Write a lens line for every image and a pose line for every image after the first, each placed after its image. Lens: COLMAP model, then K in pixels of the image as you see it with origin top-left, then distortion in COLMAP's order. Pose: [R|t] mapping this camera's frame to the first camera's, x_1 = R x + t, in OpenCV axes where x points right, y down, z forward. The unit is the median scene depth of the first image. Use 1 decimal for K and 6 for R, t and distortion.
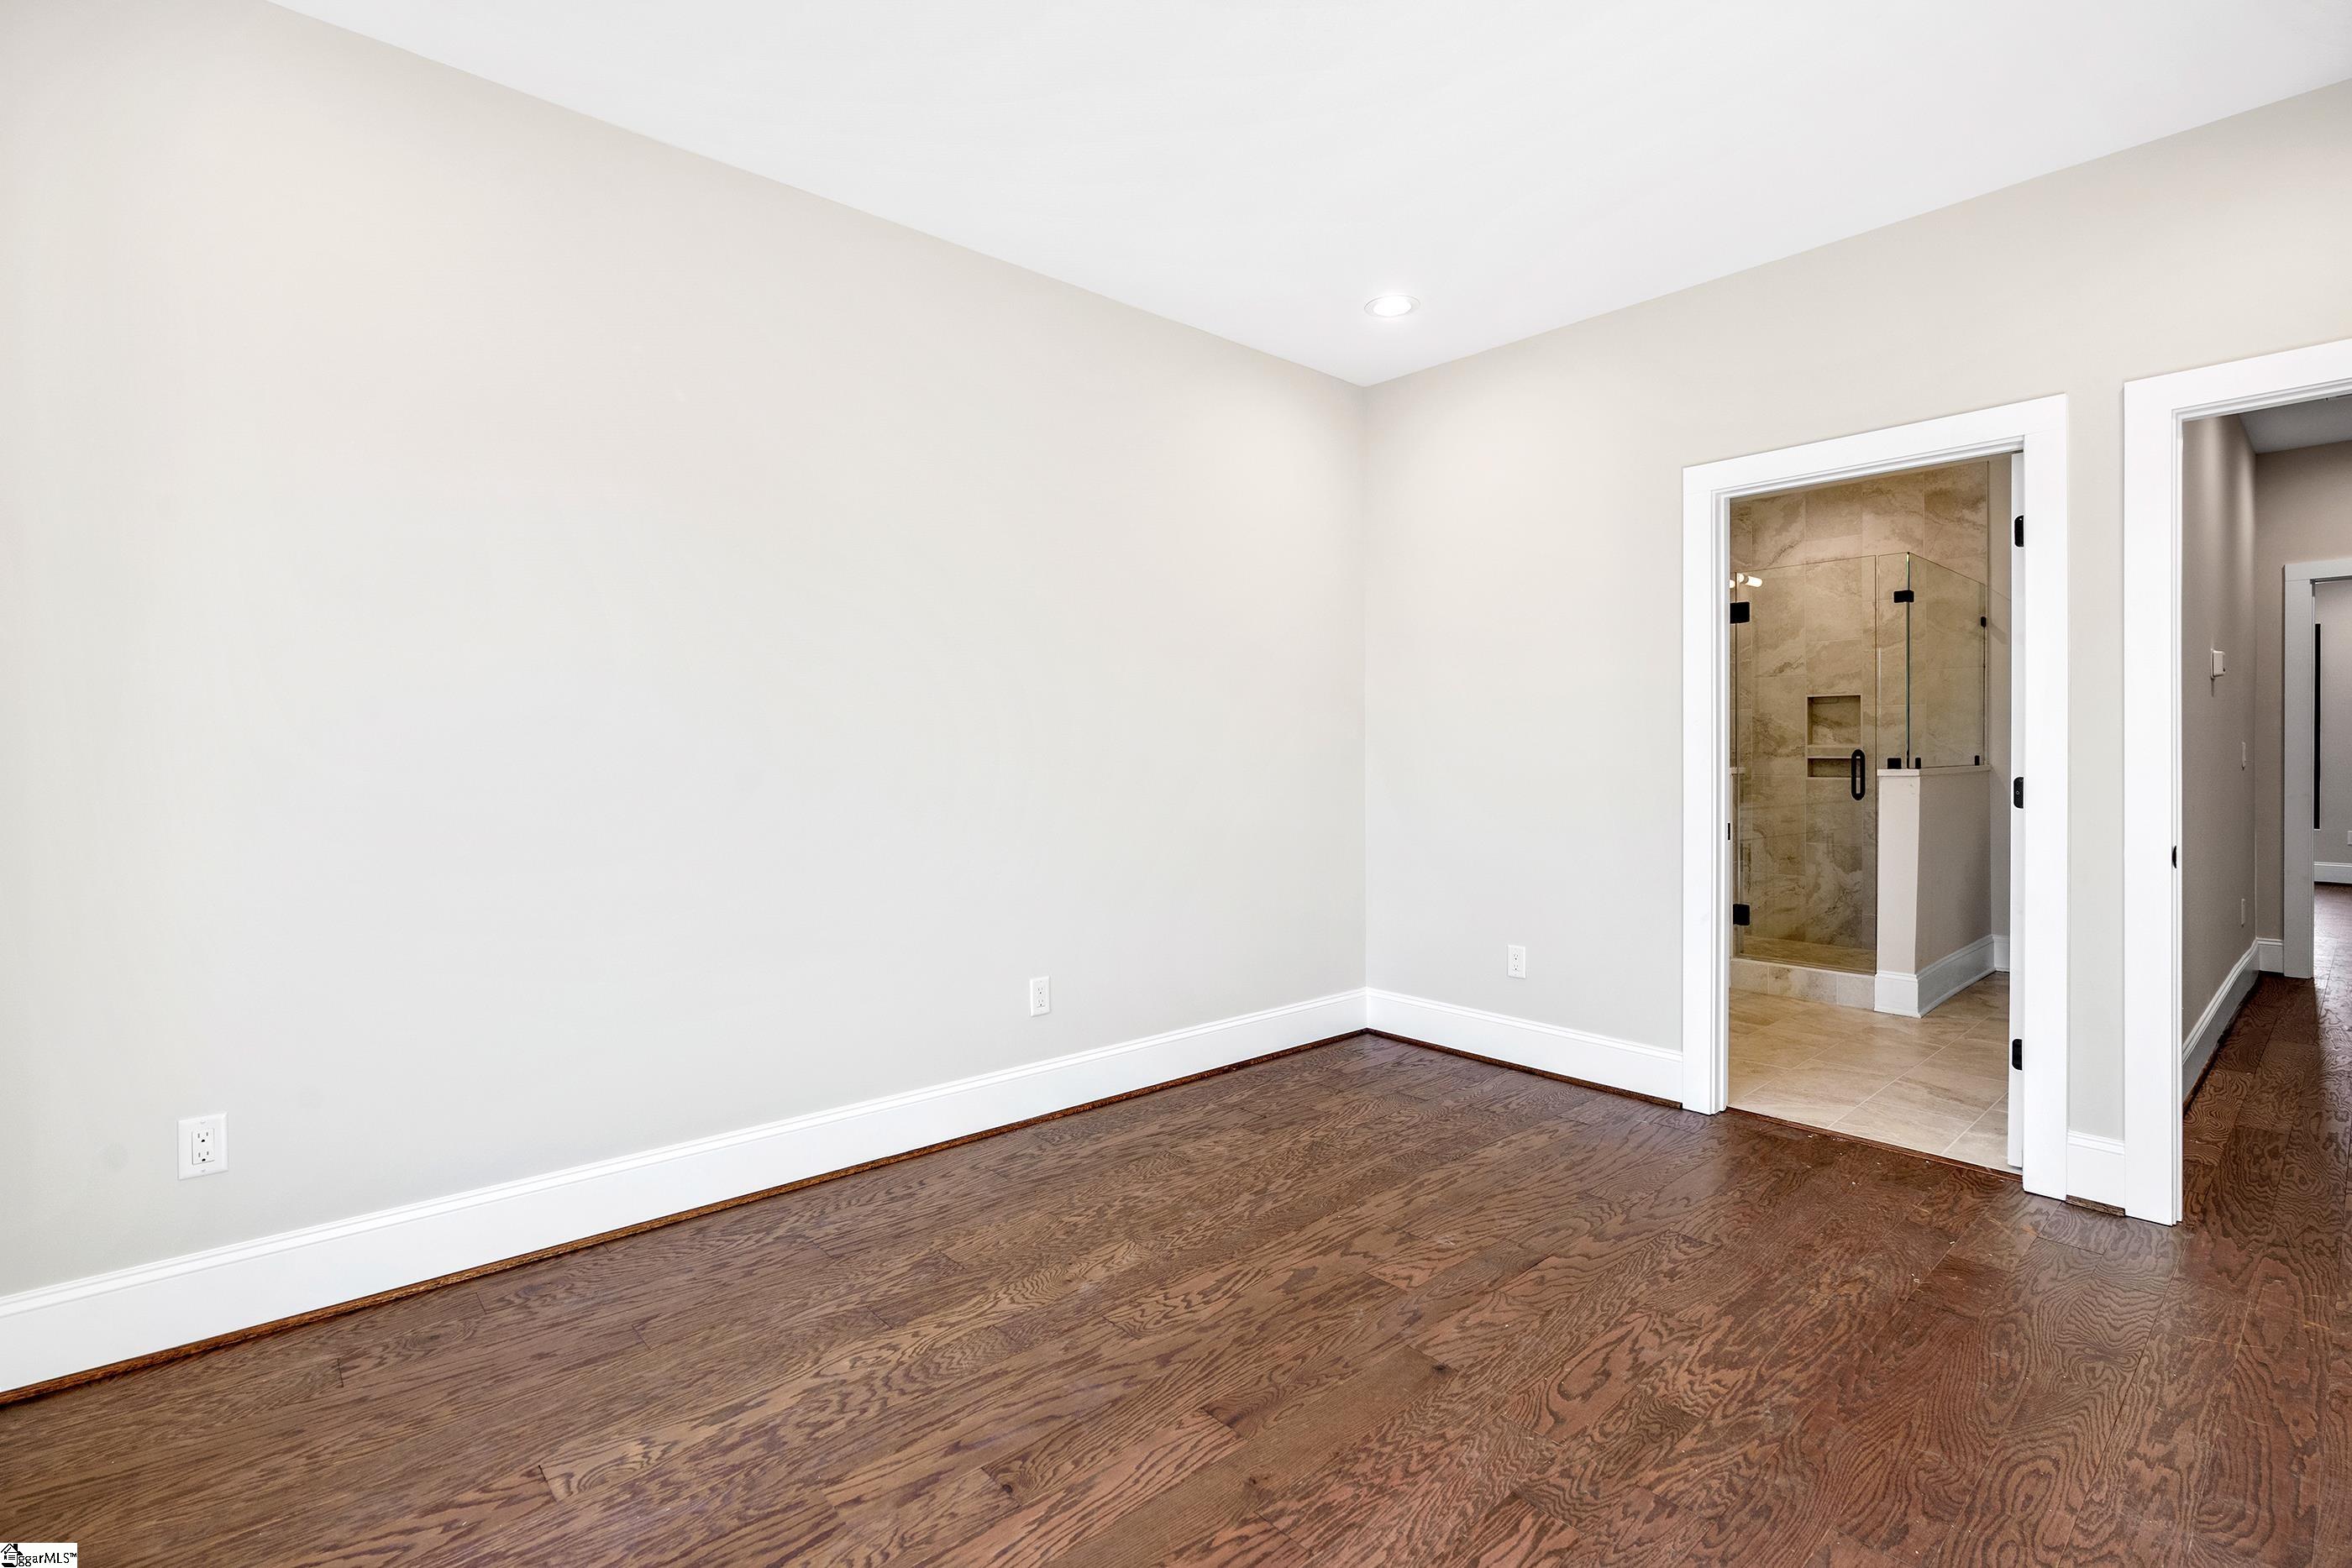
lens RADIAL K [[1061.7, 0, 1176.5], [0, 1061.7, 768.2], [0, 0, 1]] dist [-0.009590, 0.003058]
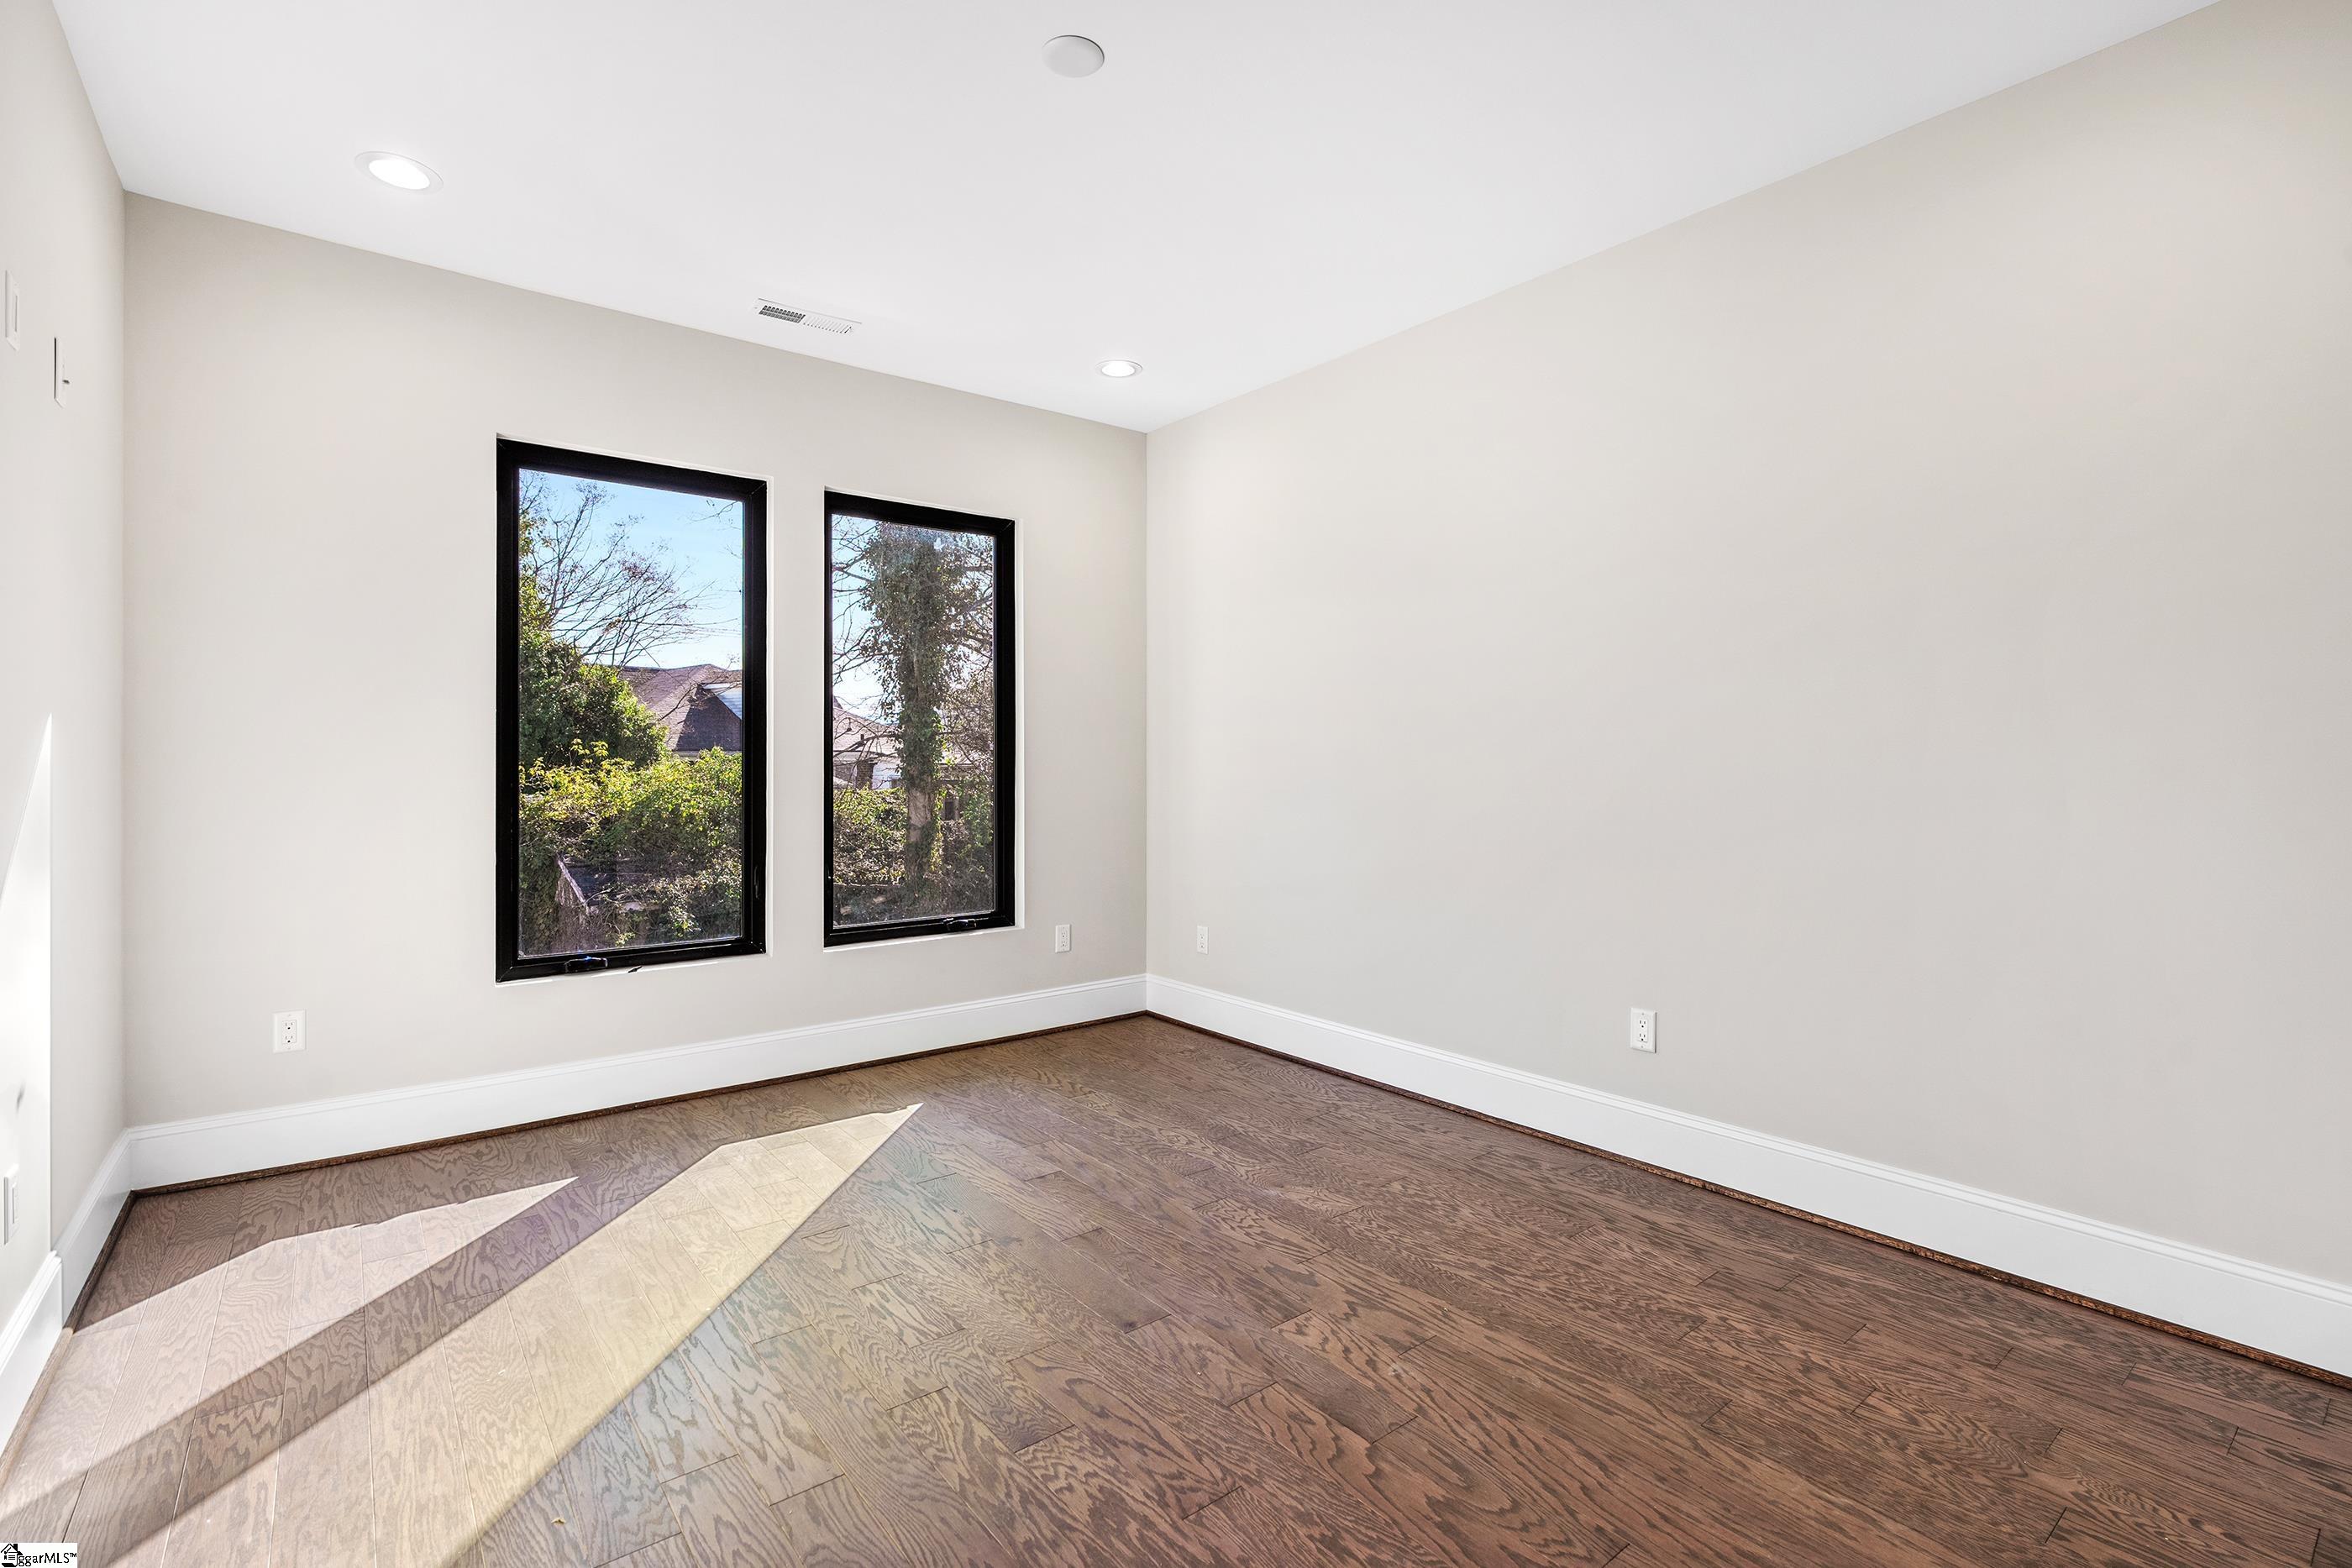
lens RADIAL K [[1061.7, 0, 1176.4], [0, 1061.7, 775.0], [0, 0, 1]] dist [-0.009590, 0.003058]
pose [[-0.050483, 0.012732, -0.998644, 1.075654], [-0.013067, 0.999825, 0.013408, -0.009306], [0.998639, 0.013727, -0.050307, 0.888347]]
